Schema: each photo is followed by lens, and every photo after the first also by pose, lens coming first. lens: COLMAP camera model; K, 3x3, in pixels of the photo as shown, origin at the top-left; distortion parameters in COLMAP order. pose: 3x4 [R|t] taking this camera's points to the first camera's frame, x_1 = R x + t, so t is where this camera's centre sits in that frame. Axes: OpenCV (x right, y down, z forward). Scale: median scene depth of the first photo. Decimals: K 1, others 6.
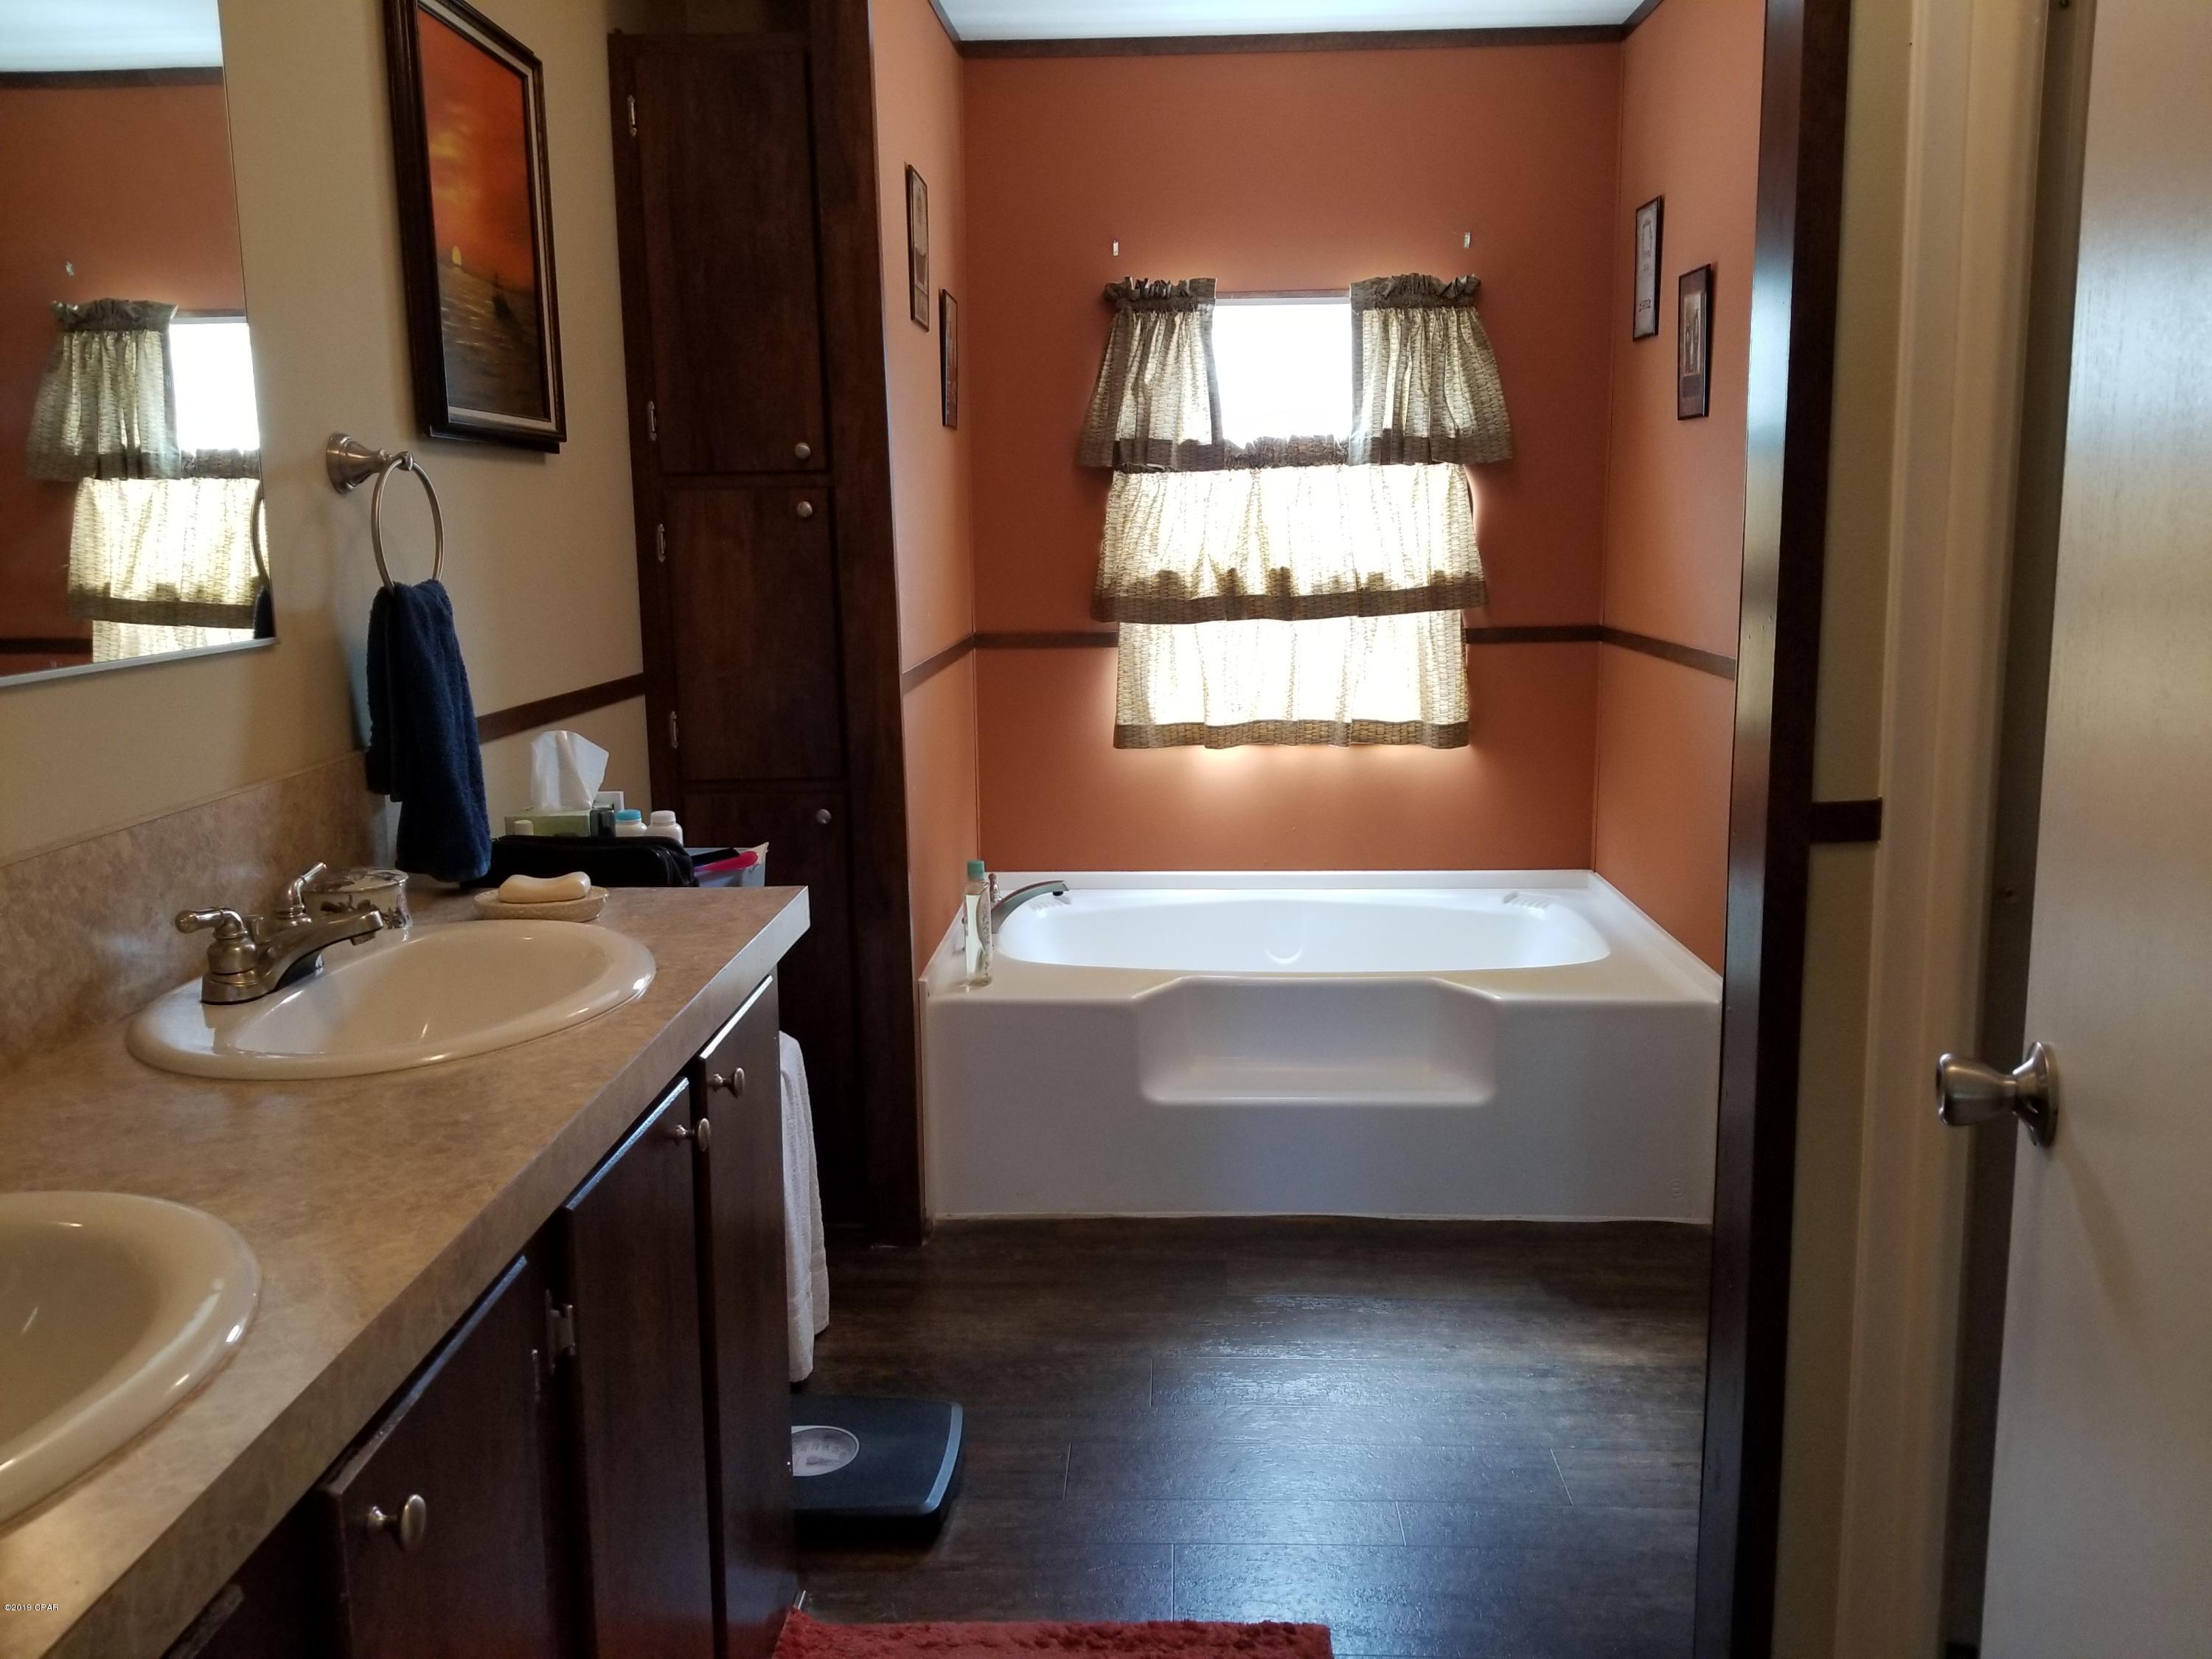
lens RADIAL K [[1754.8, 0, 1106.5], [0, 1754.8, 825.2], [0, 0, 1]] dist [0.000095, -0.039384]
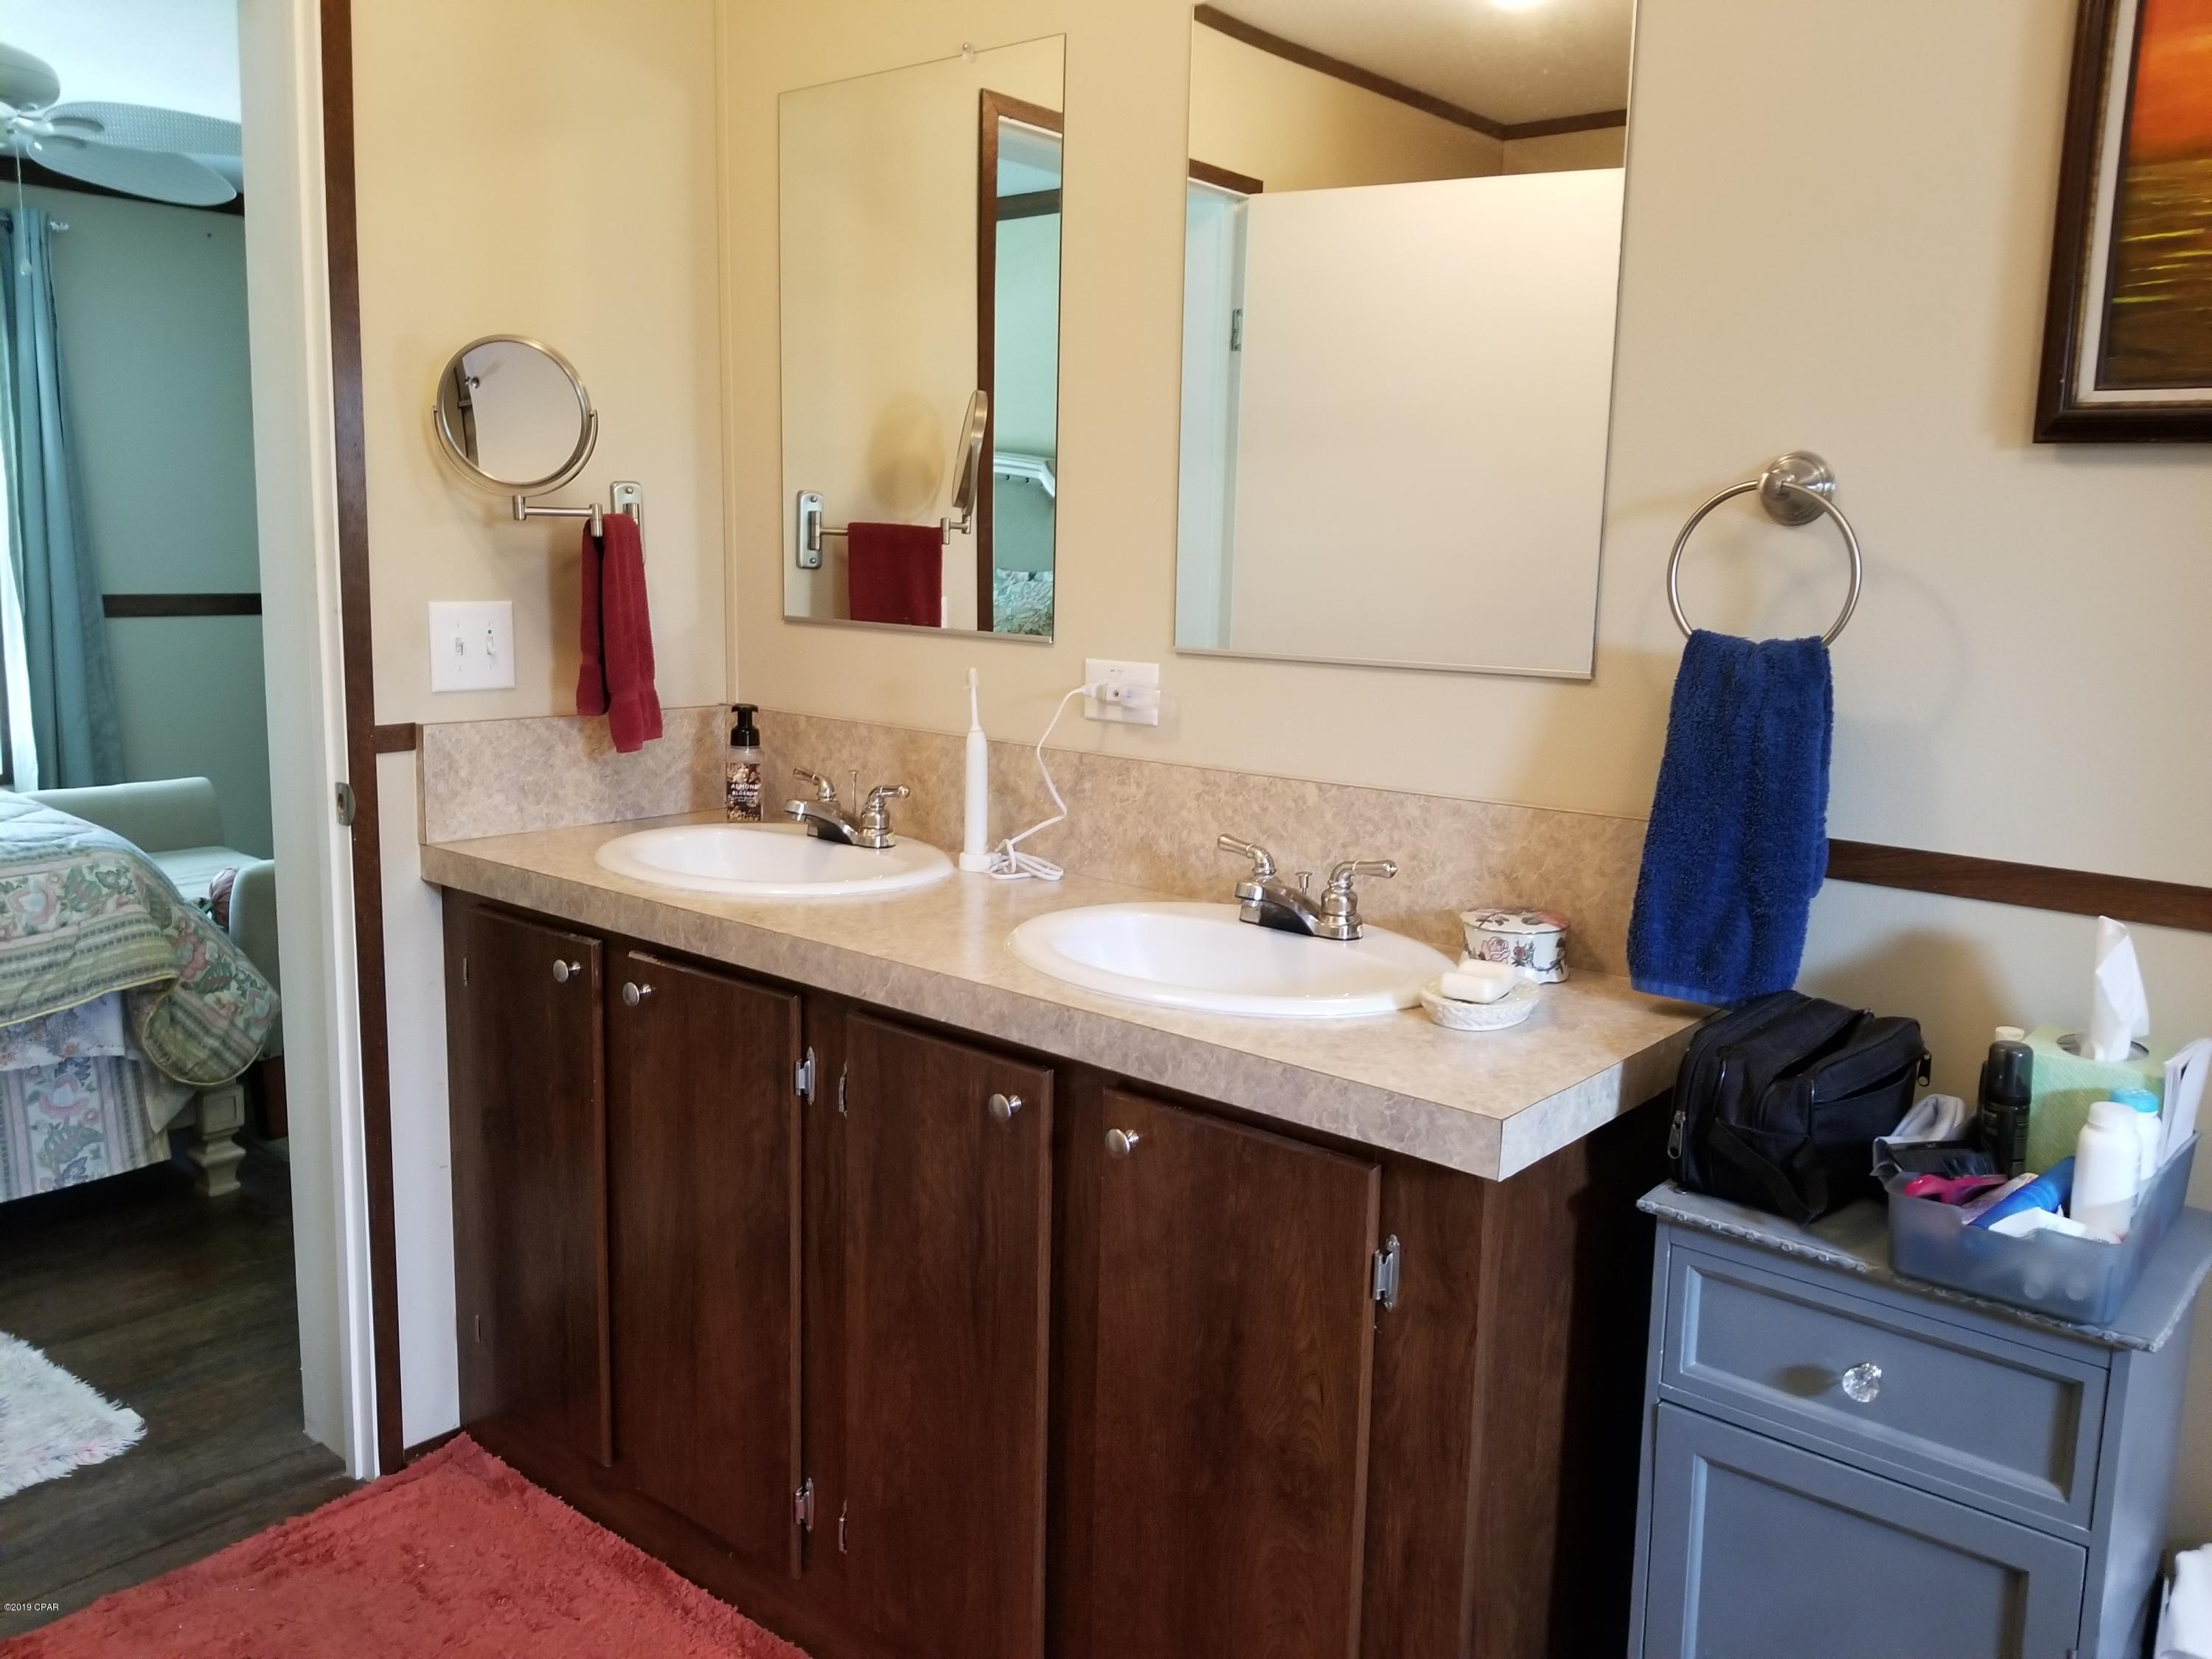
lens RADIAL K [[1754.8, 0, 1106.4], [0, 1754.8, 824.9], [0, 0, 1]] dist [0.000095, -0.039384]
pose [[-0.621214, 0.124011, -0.773766, 0.572887], [-0.145884, 0.951837, 0.269673, -0.302936], [0.769942, 0.280404, -0.573204, 1.645958]]
